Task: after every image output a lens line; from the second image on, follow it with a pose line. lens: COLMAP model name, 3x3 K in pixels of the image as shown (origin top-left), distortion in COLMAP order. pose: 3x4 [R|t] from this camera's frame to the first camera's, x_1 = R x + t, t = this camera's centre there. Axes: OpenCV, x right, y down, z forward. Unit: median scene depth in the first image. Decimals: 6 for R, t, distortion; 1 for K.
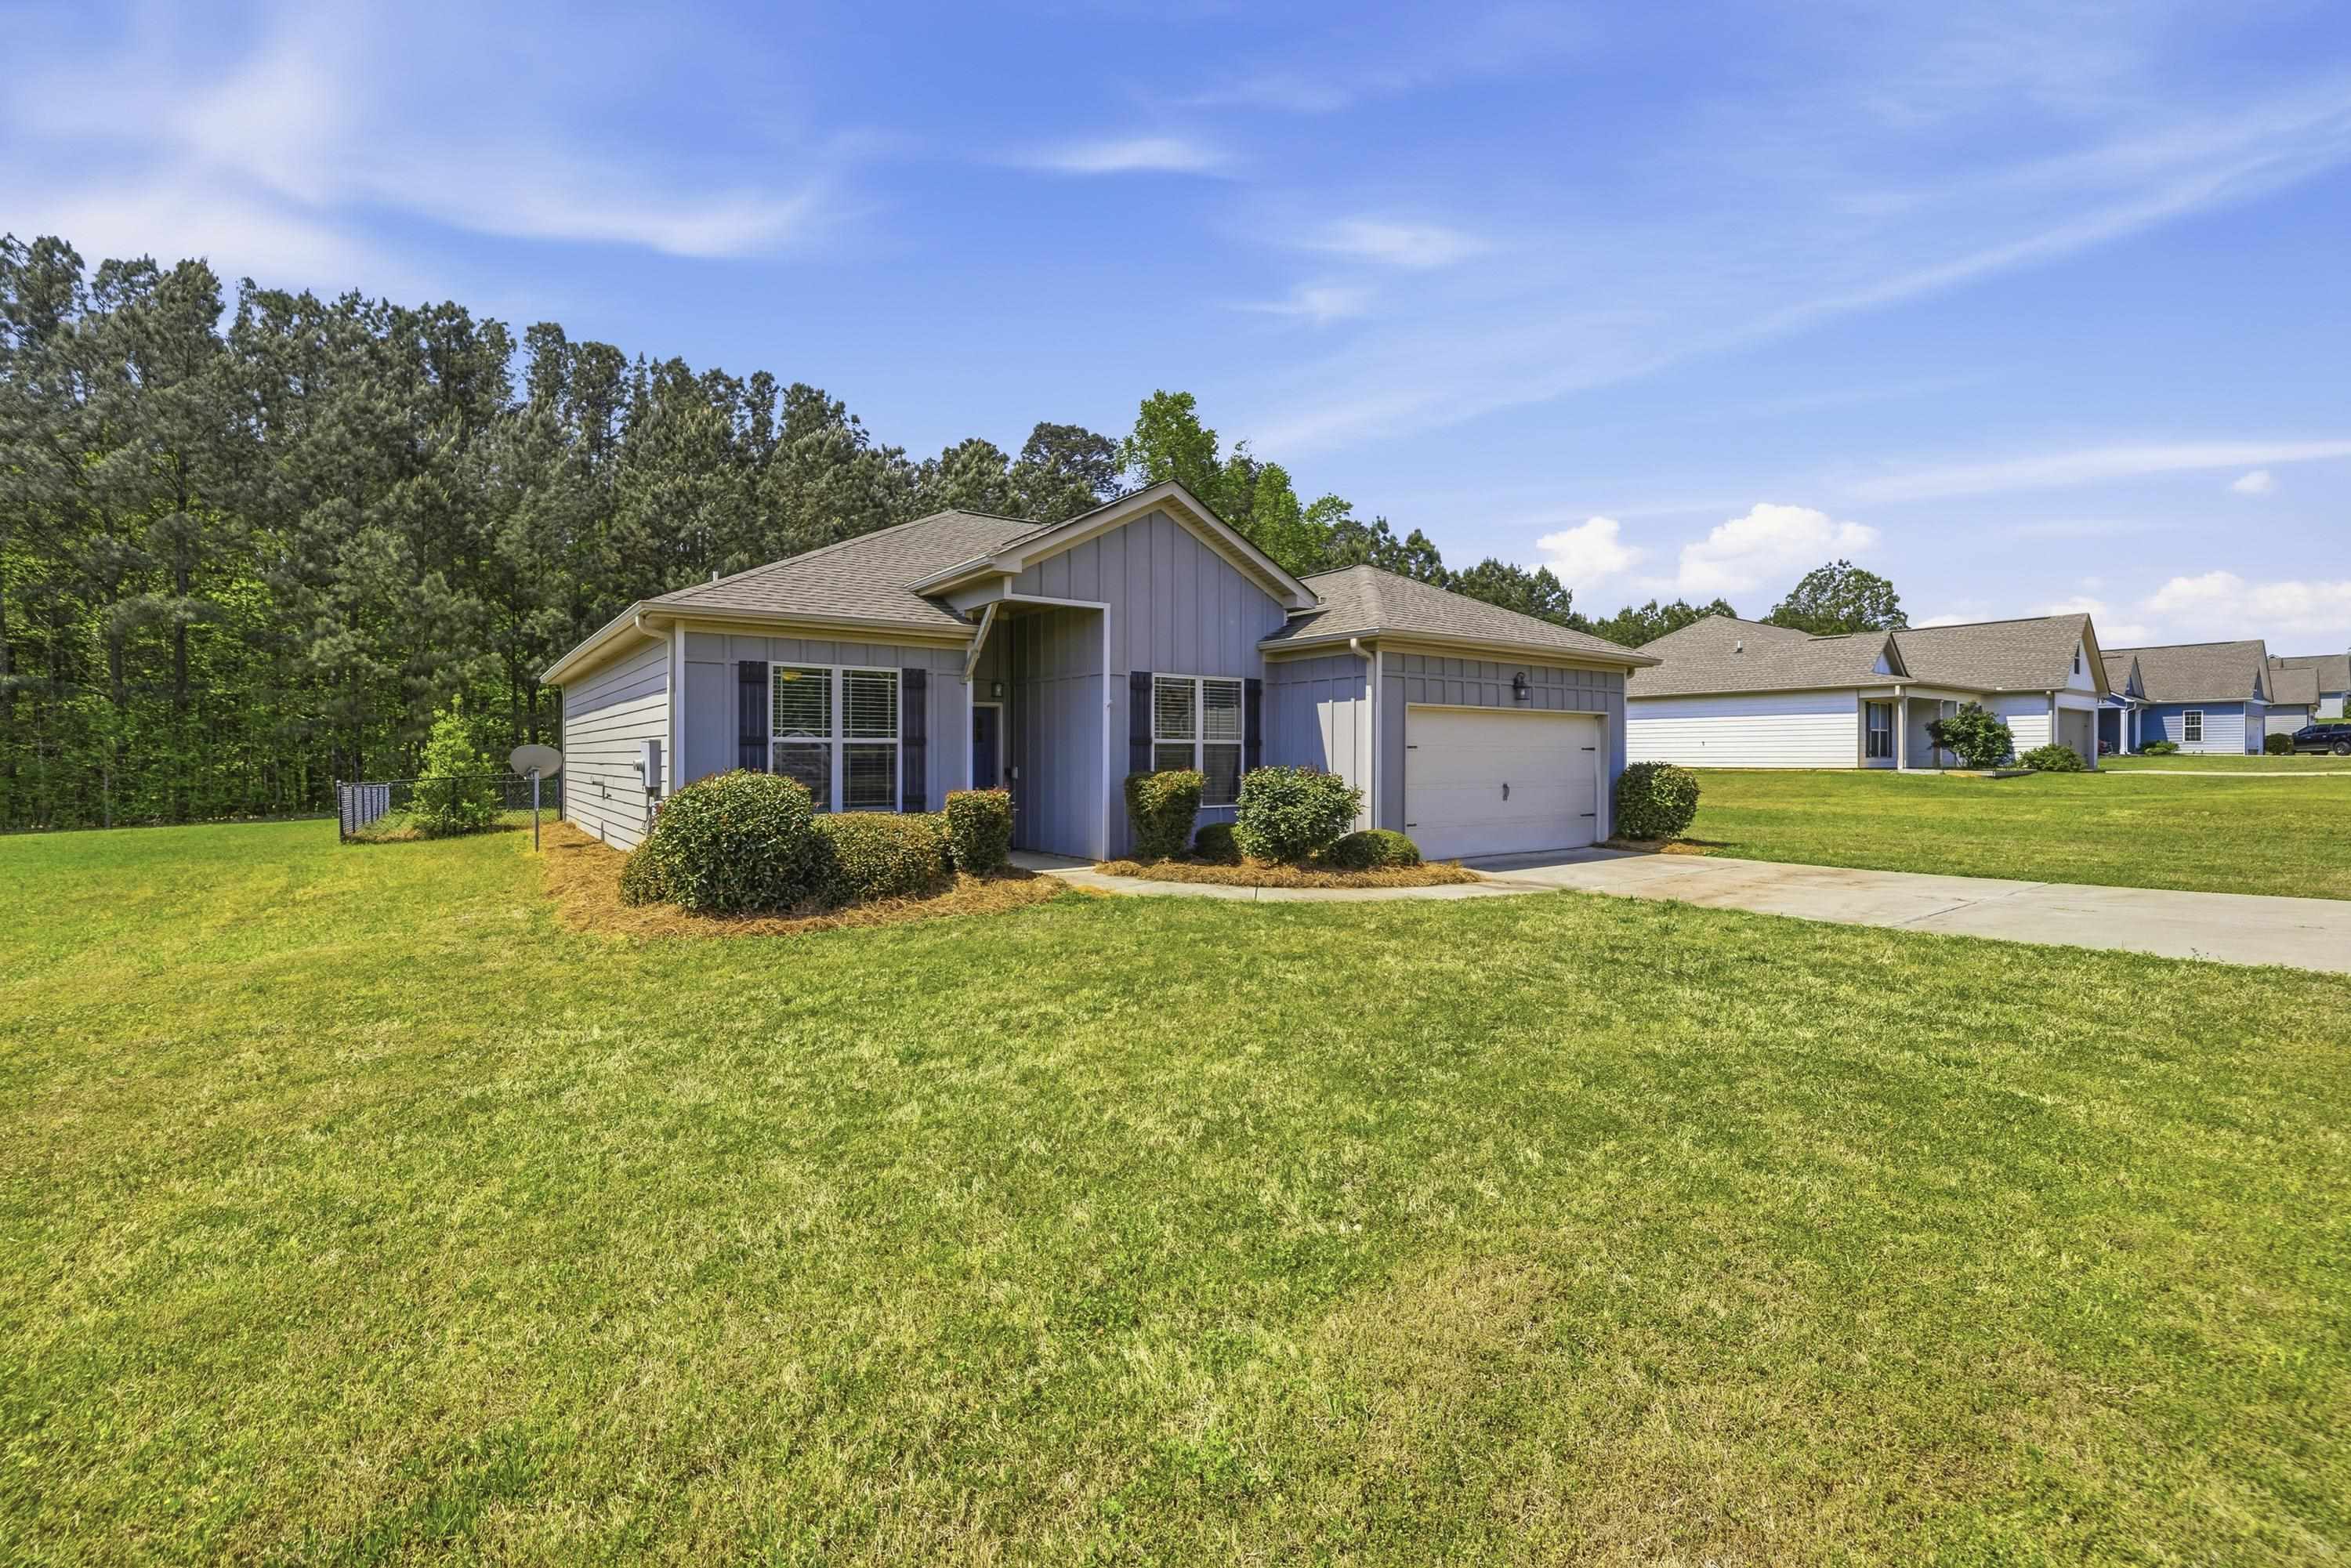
lens RADIAL K [[997.2, 0, 1162.1], [0, 997.2, 772.0], [0, 0, 1]] dist [0.000240, 0.000431]
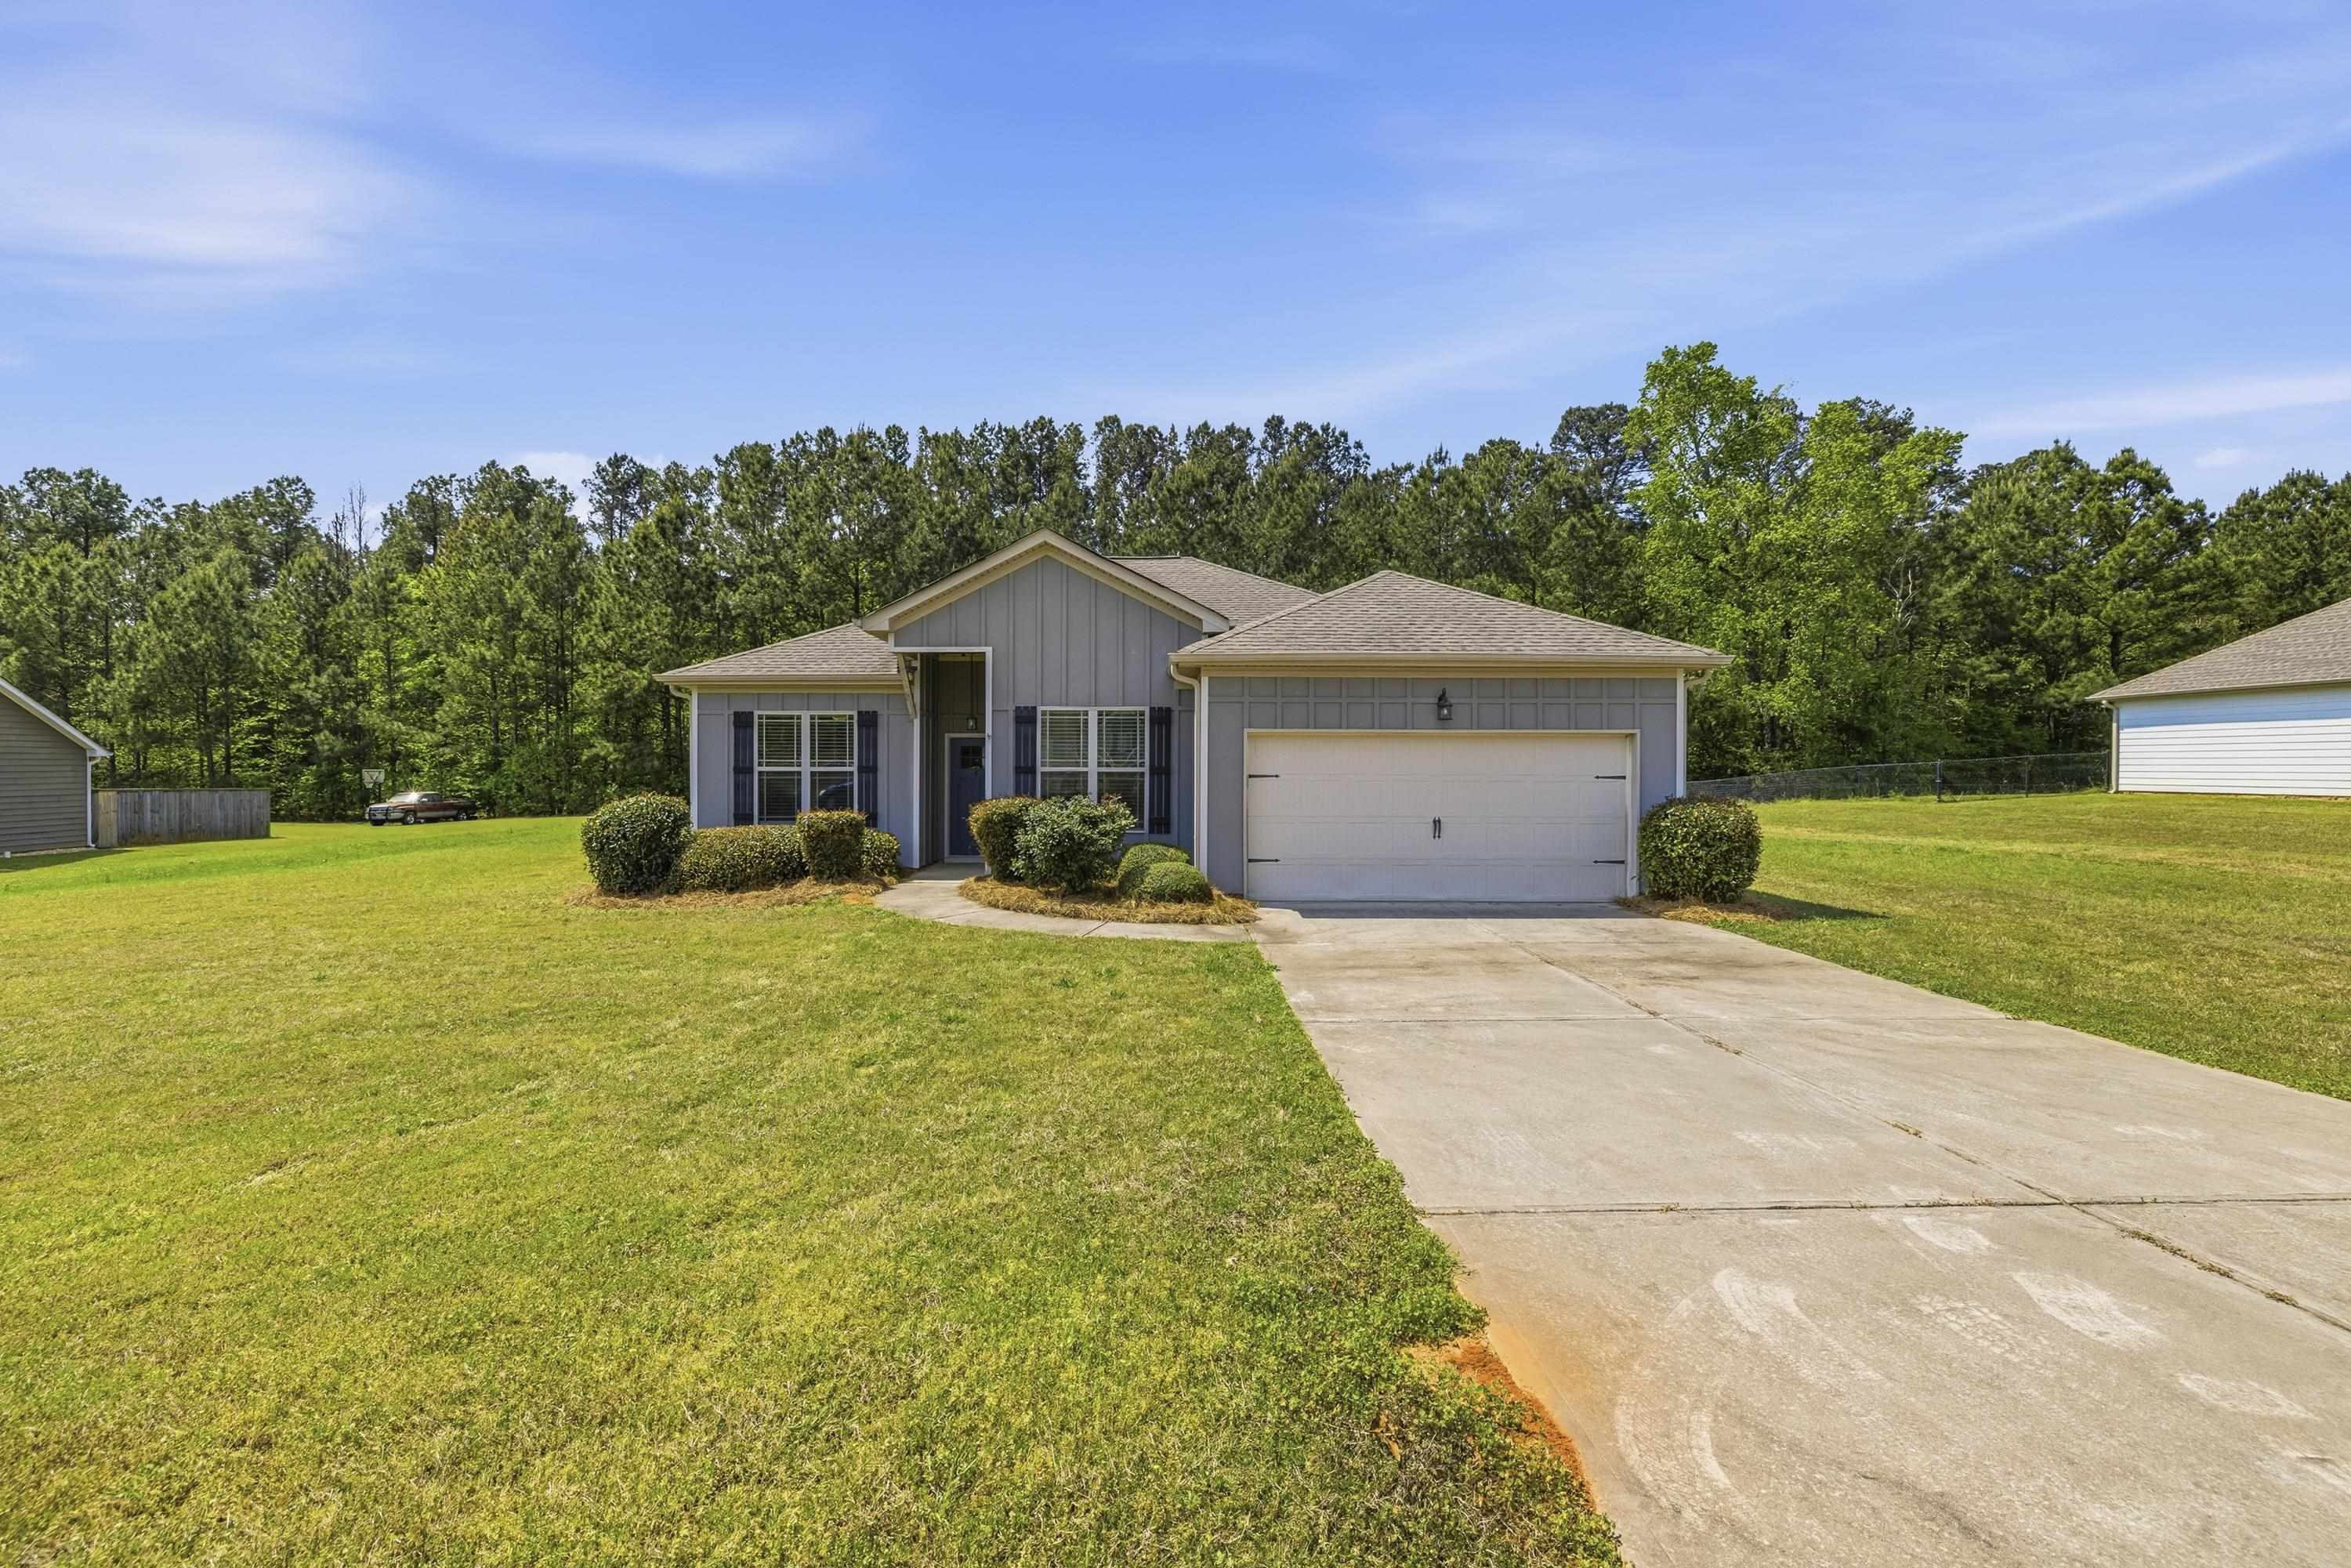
lens RADIAL K [[997.2, 0, 1162.1], [0, 997.2, 772.0], [0, 0, 1]] dist [0.000240, 0.000431]
pose [[0.812570, 0.006303, -0.582830, 0.718797], [-0.011275, 0.999924, -0.004907, -0.023622], [0.582755, 0.010559, 0.812580, 0.191999]]
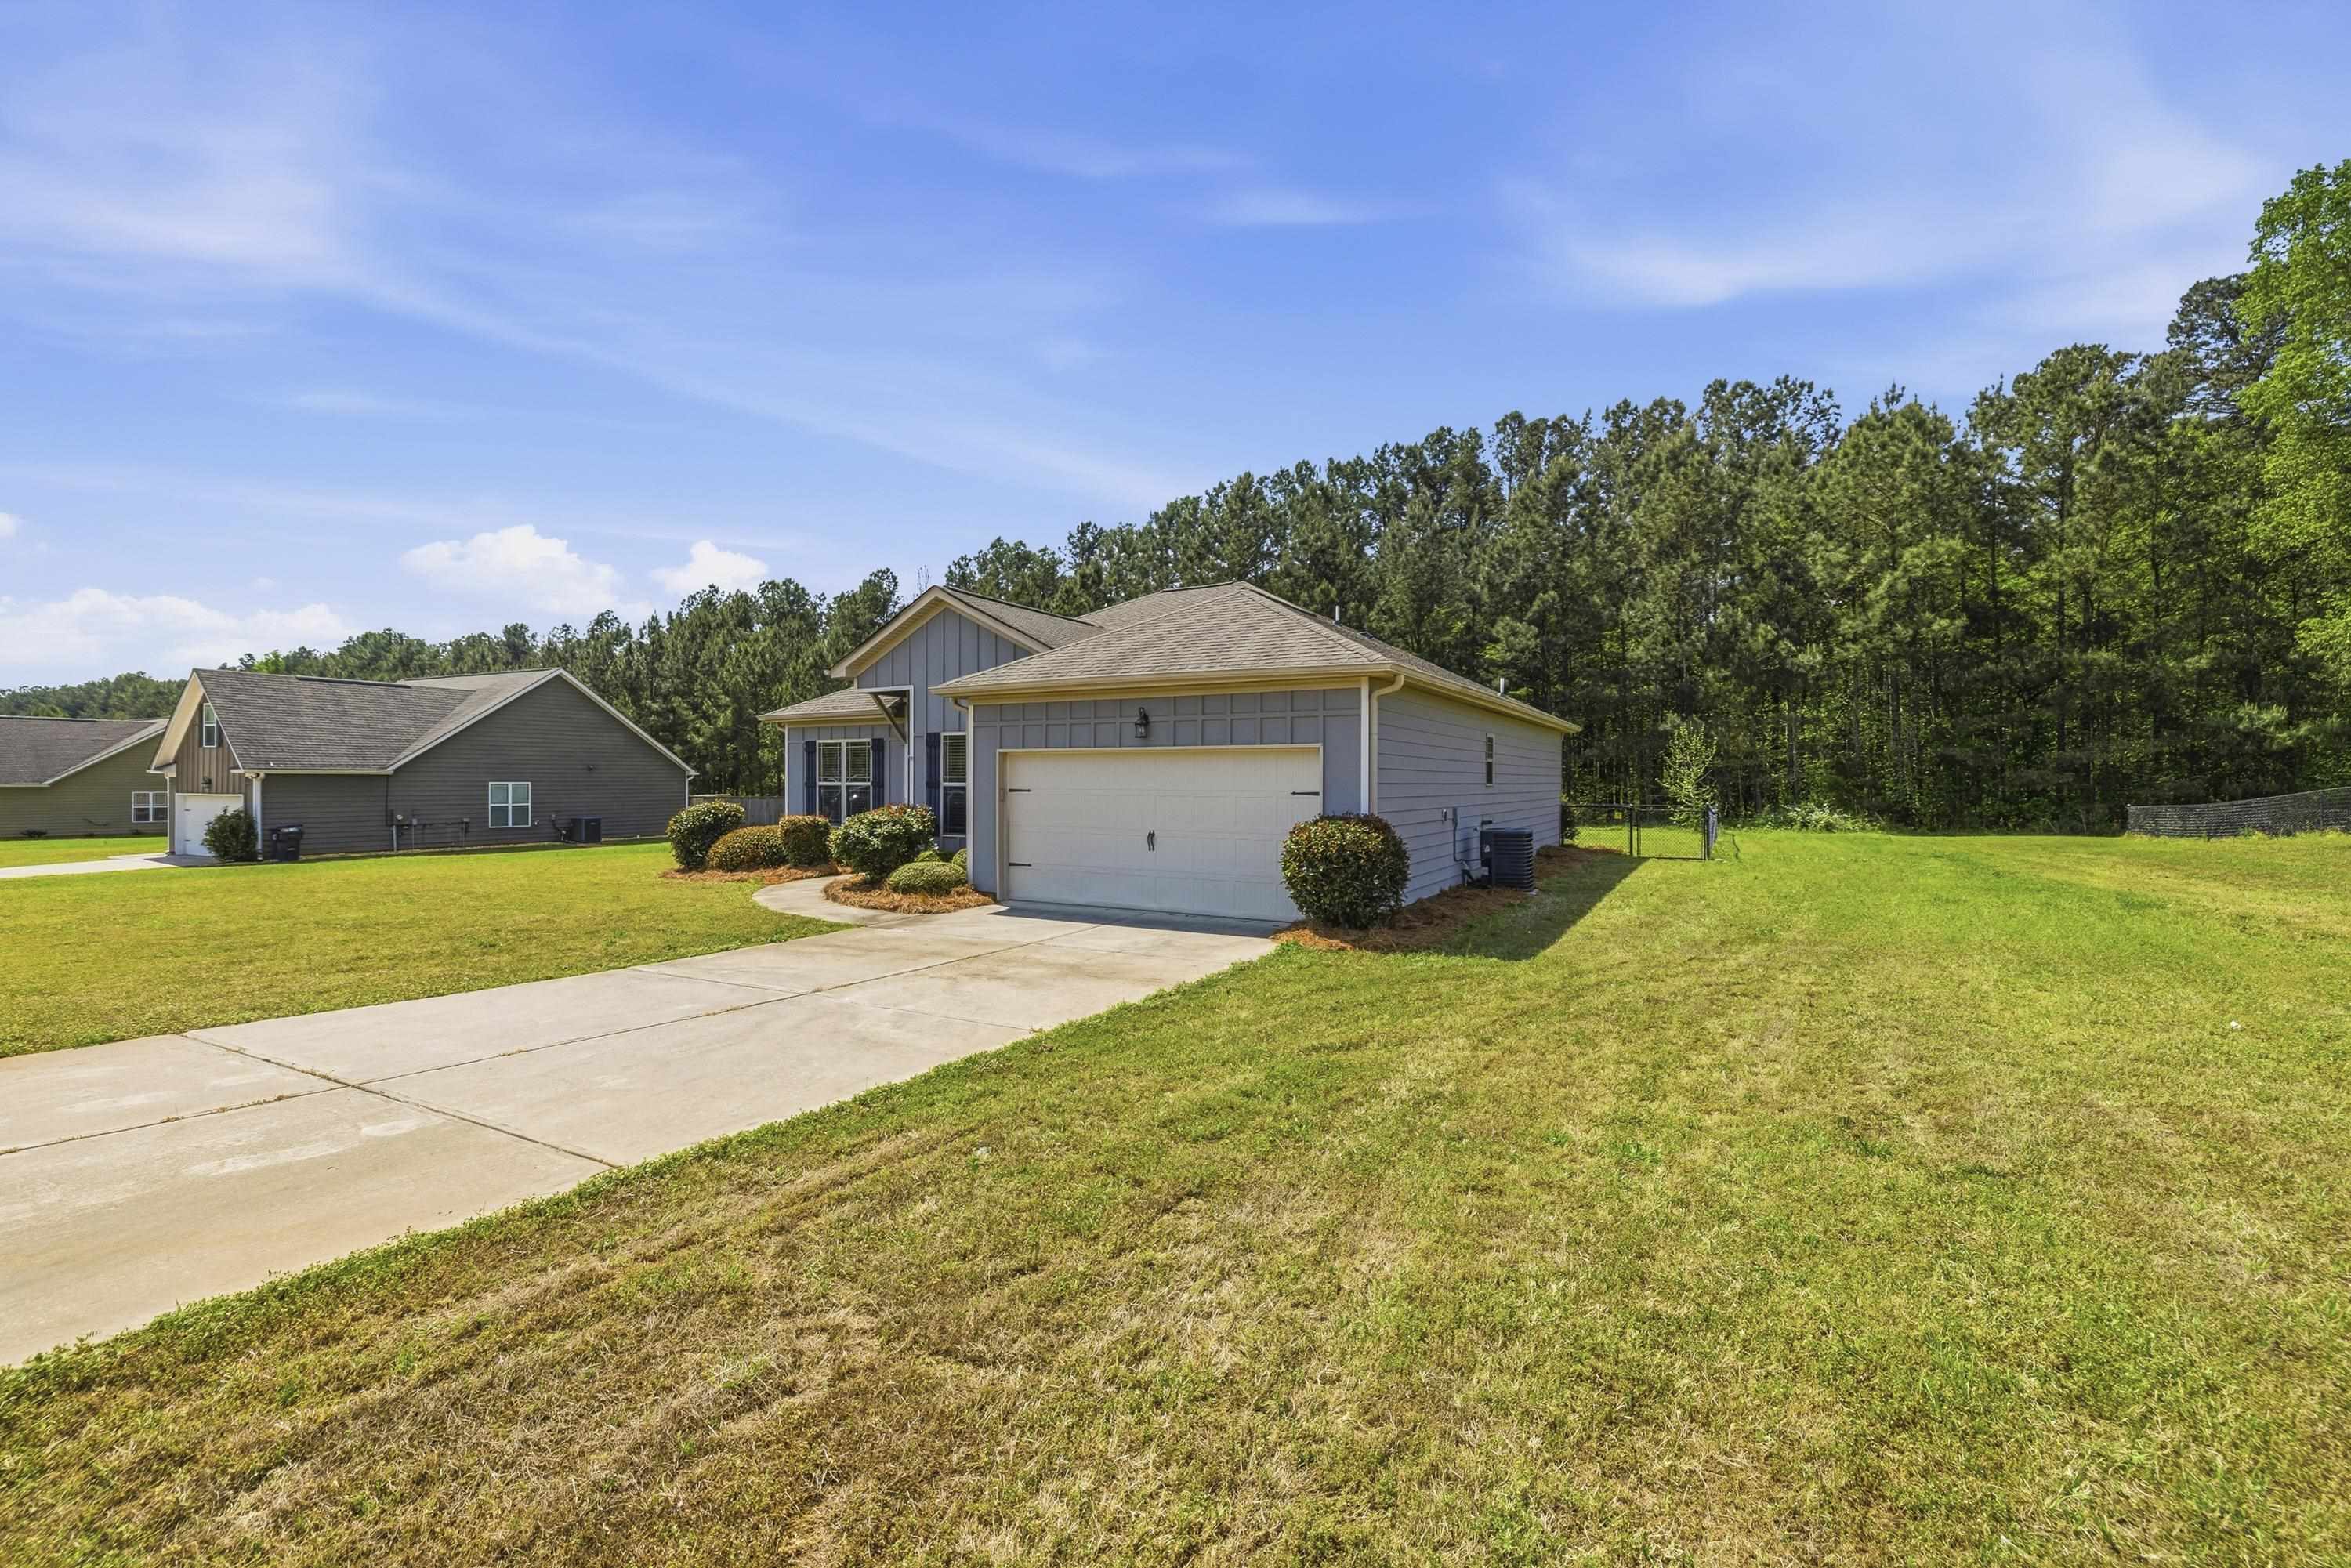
lens RADIAL K [[994.1, 0, 1175.5], [0, 994.1, 784.0], [0, 0, 1]] dist [0.002954, 0.000737]
pose [[0.416290, 0.005006, -0.909218, 1.283795], [-0.016620, 0.999860, -0.002105, -0.032732], [0.909080, 0.015987, 0.416315, 0.720203]]
